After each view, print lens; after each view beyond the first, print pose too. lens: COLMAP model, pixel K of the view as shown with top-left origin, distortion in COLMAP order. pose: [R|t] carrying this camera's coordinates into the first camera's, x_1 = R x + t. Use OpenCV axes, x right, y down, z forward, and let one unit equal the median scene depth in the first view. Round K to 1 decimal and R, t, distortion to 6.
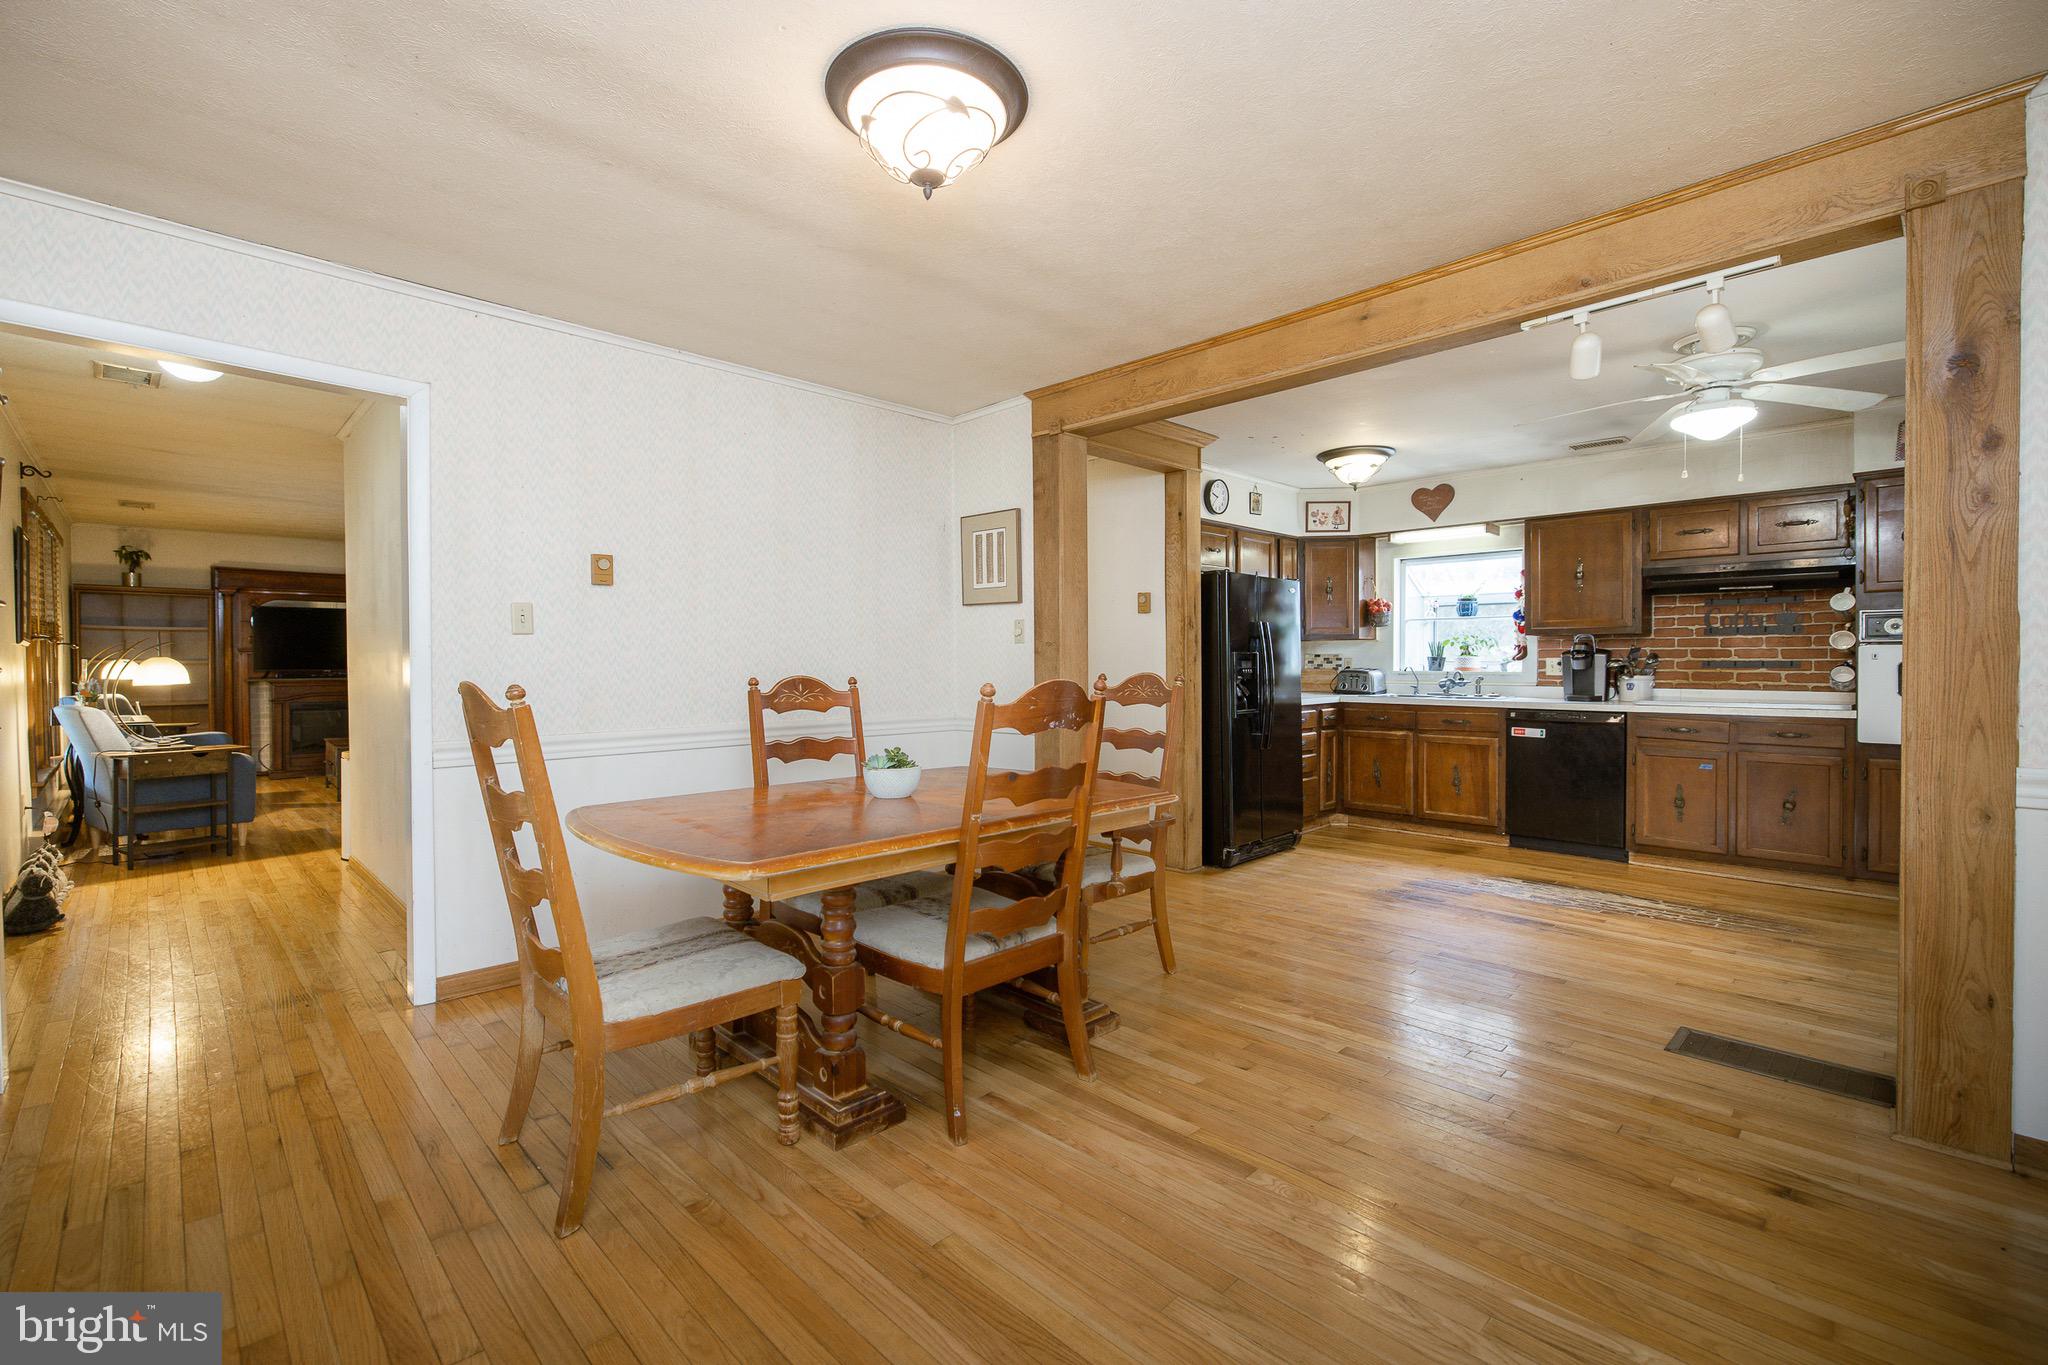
lens RADIAL K [[865.1, 0, 953.5], [0, 865.1, 665.8], [0, 0, 1]] dist [-0.001206, 0.001139]
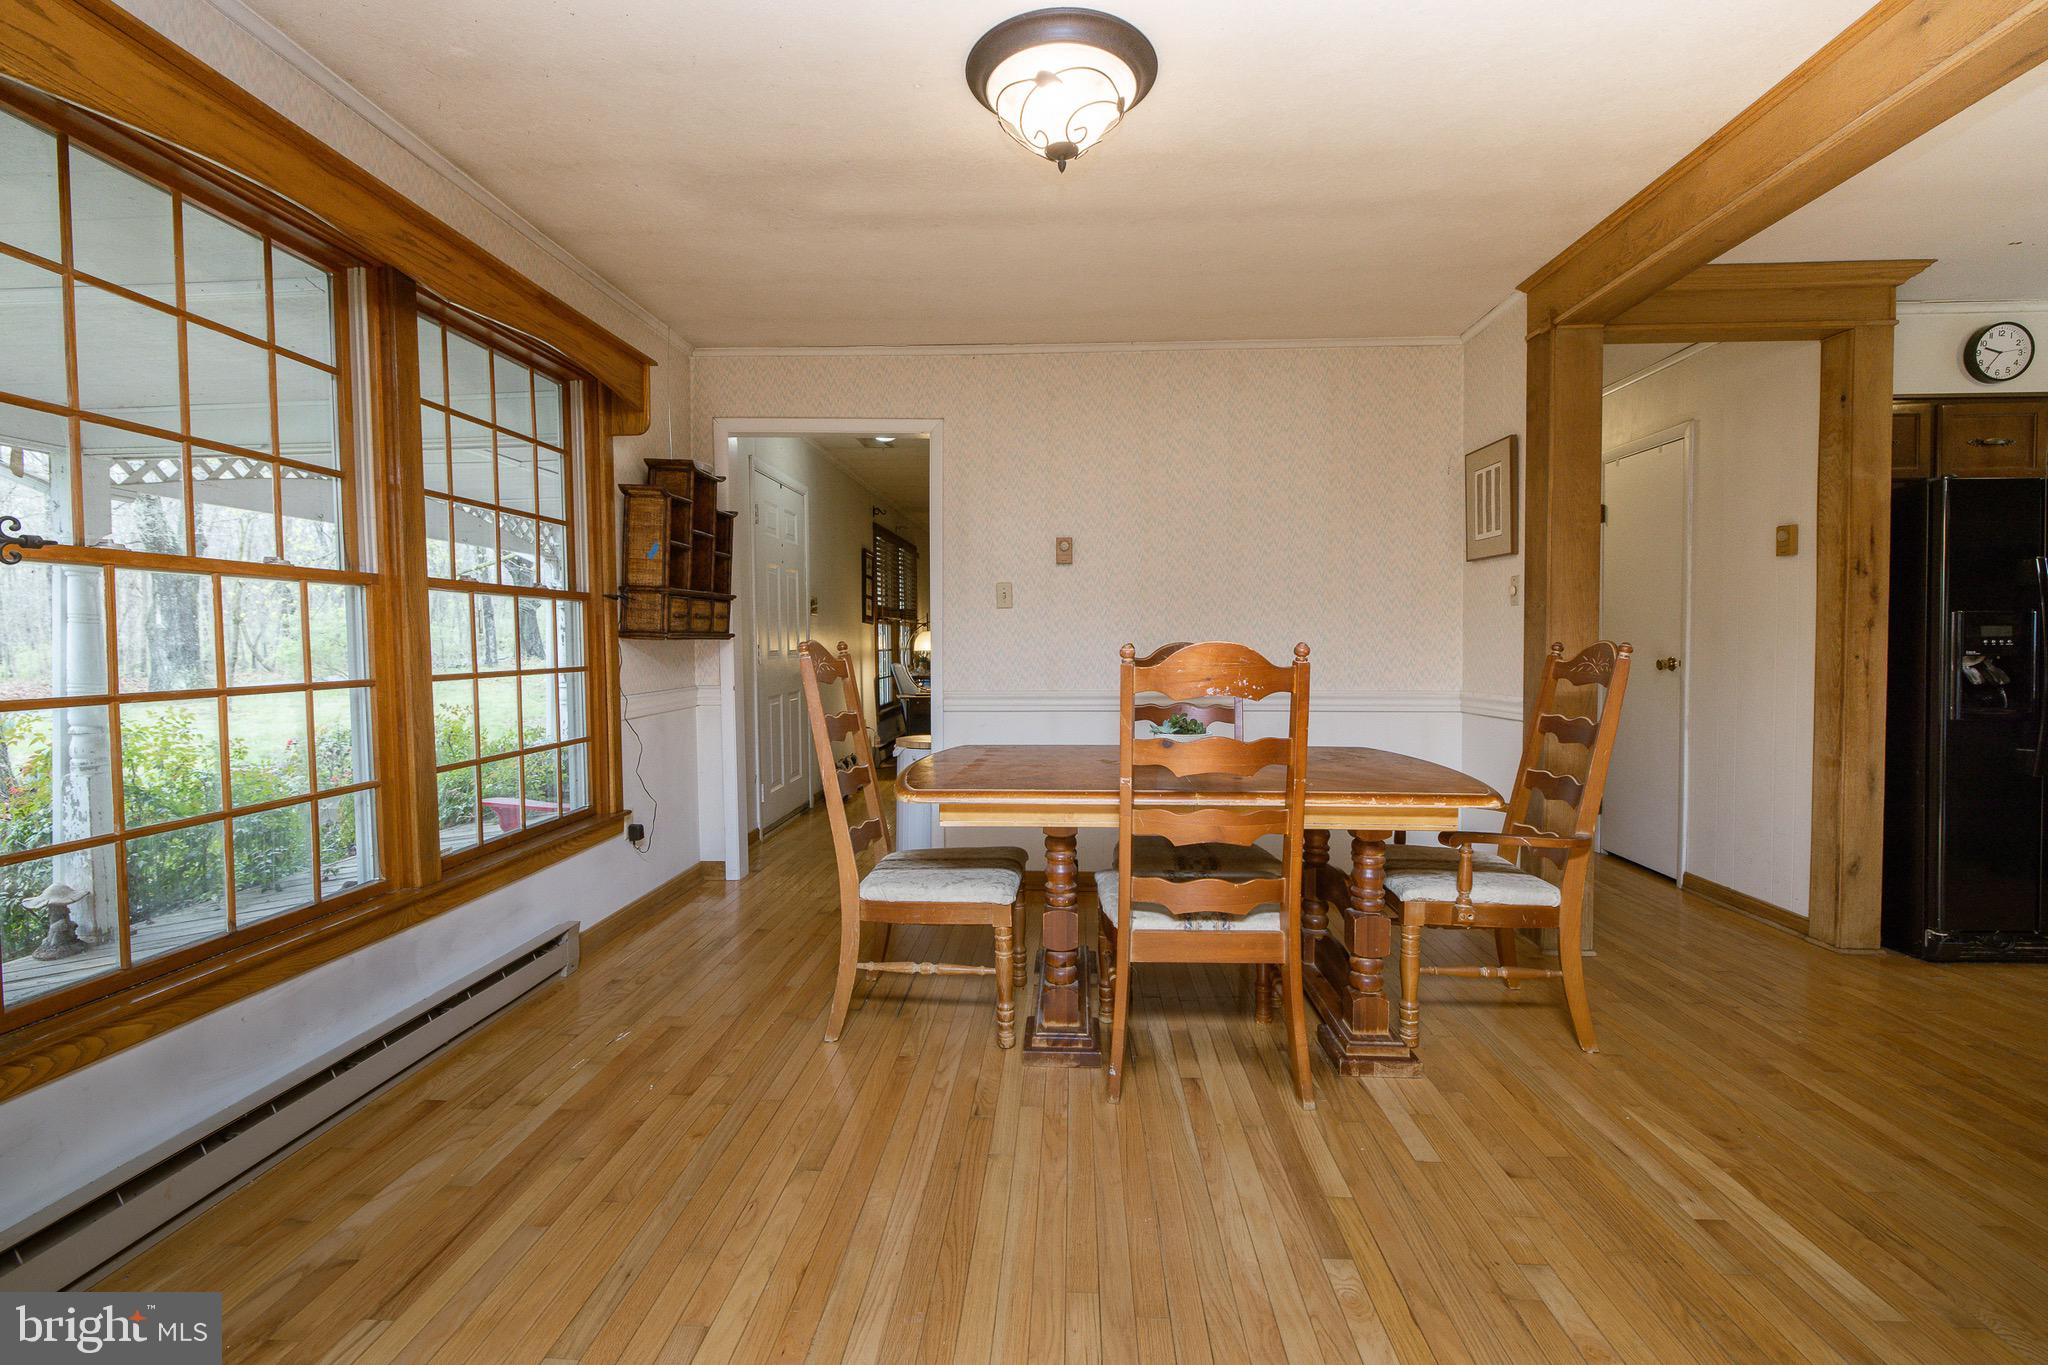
lens RADIAL K [[861.3, 0, 980.6], [0, 861.3, 665.8], [0, 0, 1]] dist [-0.010186, 0.000082]
pose [[0.693642, 0.023857, -0.719924, 0.324409], [-0.002626, 0.999528, 0.030592, 0.007264], [0.720315, -0.019330, 0.693378, 0.107471]]
